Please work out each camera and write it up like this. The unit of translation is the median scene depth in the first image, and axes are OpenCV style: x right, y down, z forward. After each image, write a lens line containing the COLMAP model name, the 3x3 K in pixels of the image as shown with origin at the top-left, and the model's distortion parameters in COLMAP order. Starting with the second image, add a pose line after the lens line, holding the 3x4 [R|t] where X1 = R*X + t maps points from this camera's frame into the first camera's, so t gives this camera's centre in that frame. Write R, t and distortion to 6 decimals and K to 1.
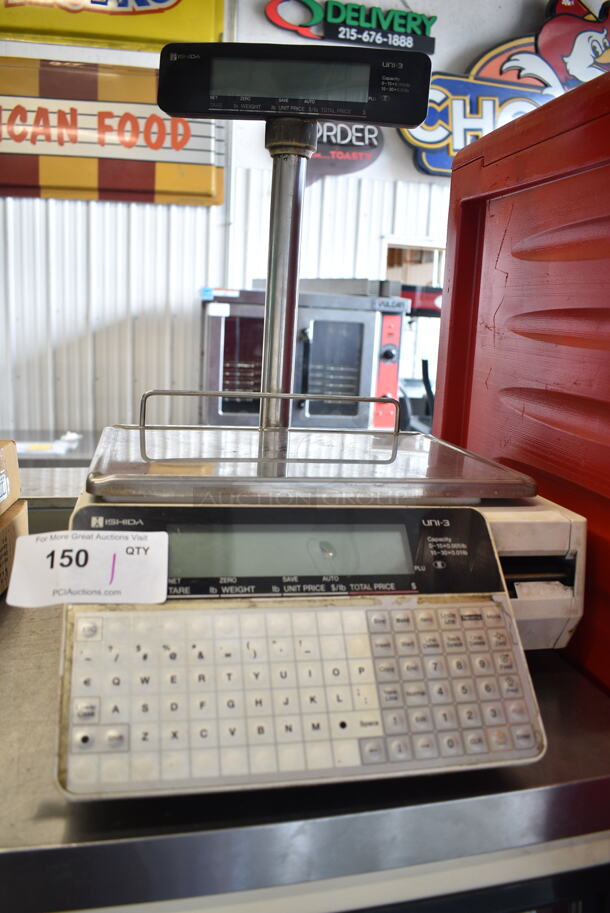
lens RADIAL K [[720.5, 0, 311.2], [0, 720.5, 457.7], [0, 0, 1]] dist [-0.097235, 0.018221]
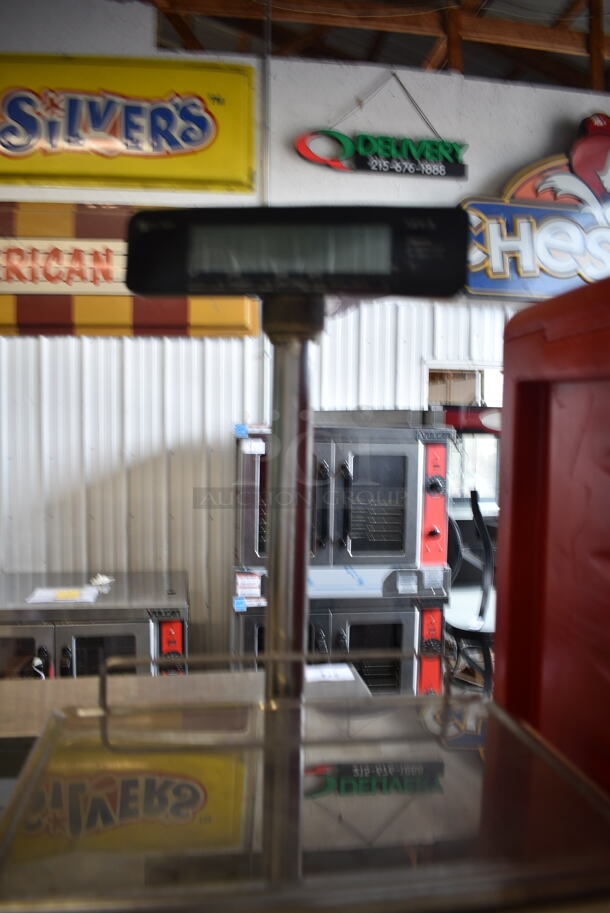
lens RADIAL K [[714.1, 0, 321.2], [0, 714.1, 455.7], [0, 0, 1]] dist [-0.097188, 0.006512]
pose [[0.998167, -0.031570, -0.051642, 0.049613], [0.023469, 0.988322, -0.150563, -0.260218], [0.055792, 0.149074, 0.987251, 0.354914]]
